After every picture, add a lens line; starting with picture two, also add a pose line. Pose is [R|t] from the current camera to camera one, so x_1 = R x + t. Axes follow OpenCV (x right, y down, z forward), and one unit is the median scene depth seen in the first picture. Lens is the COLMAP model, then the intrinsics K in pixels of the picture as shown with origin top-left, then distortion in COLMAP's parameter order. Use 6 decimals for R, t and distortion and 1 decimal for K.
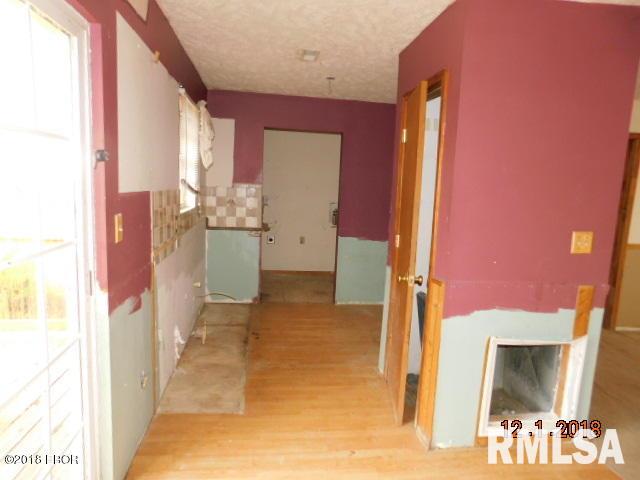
lens RADIAL K [[424.6, 0, 320.0], [0, 424.6, 240.0], [0, 0, 1]] dist [-0.007407, -0.001494]
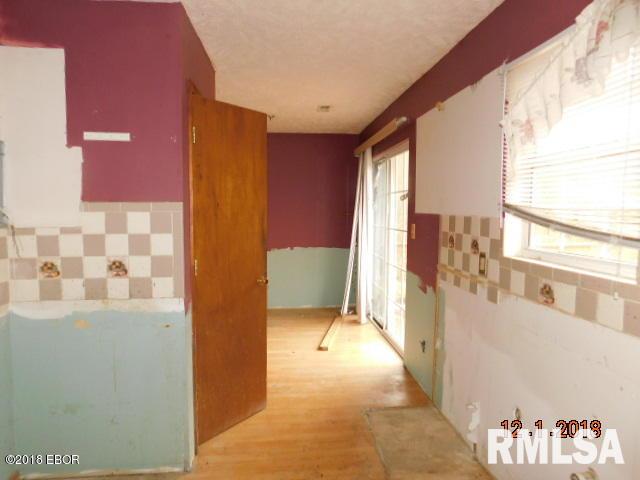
lens RADIAL K [[424.6, 0, 320.0], [0, 424.6, 240.0], [0, 0, 1]] dist [-0.007407, -0.001494]
pose [[-0.998303, -0.044532, 0.037533, -0.089858], [-0.035939, 0.978171, 0.204668, -0.234533], [-0.045828, 0.202972, -0.978112, 1.860067]]
